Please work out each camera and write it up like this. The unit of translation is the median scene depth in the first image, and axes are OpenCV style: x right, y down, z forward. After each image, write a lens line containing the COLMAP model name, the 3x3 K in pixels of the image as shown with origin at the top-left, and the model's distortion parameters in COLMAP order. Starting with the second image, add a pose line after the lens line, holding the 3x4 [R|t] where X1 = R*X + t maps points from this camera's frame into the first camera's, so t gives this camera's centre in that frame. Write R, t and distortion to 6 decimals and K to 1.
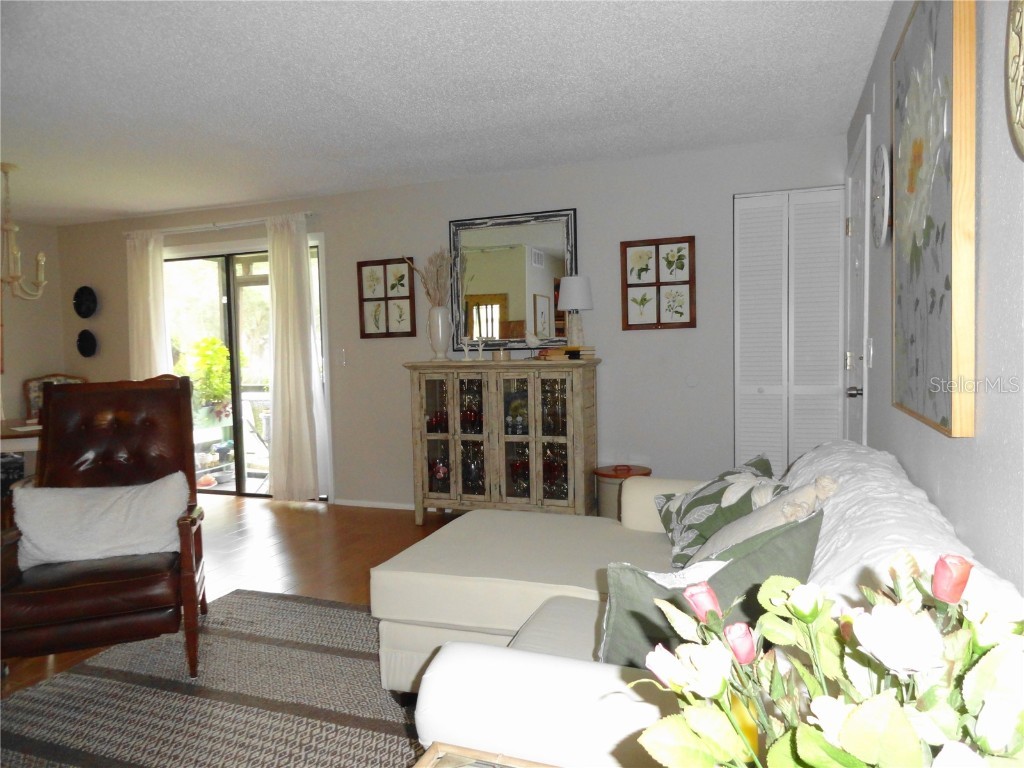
lens RADIAL K [[704.1, 0, 513.5], [0, 704.1, 388.2], [0, 0, 1]] dist [0.002828, 0.004071]
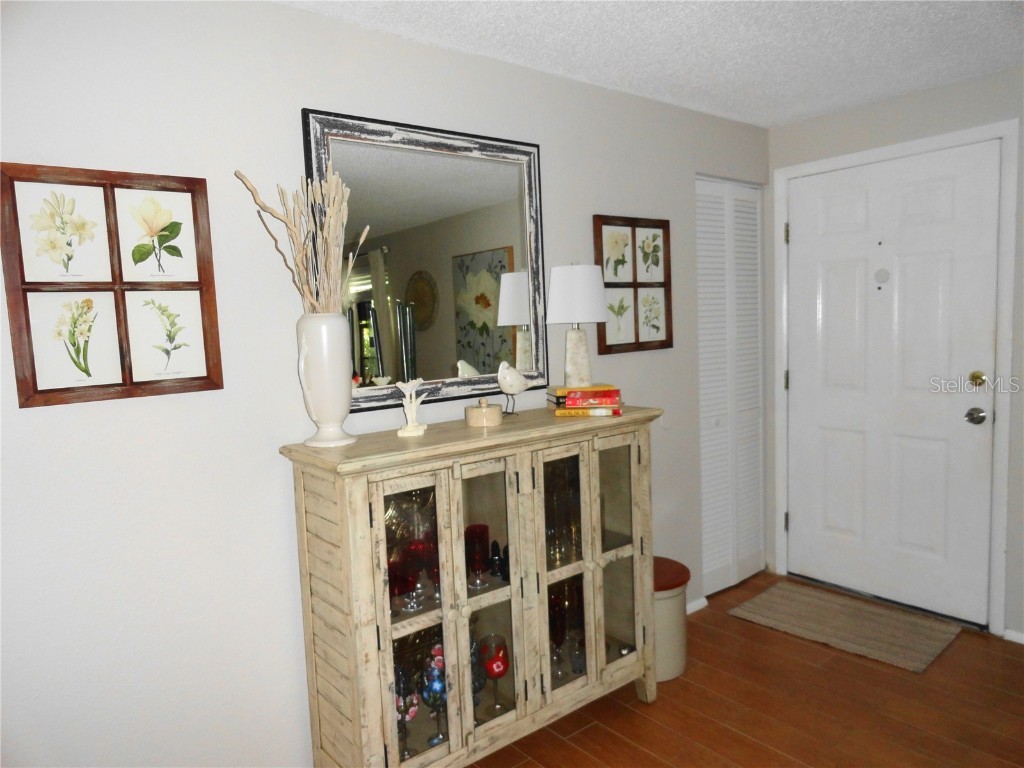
lens RADIAL K [[704.1, 0, 513.5], [0, 704.1, 388.2], [0, 0, 1]] dist [0.002828, 0.004071]
pose [[0.507279, -0.080469, 0.858017, -0.441185], [0.079919, 0.995733, 0.046135, -0.088958], [-0.858068, 0.045168, 0.511545, 0.754165]]
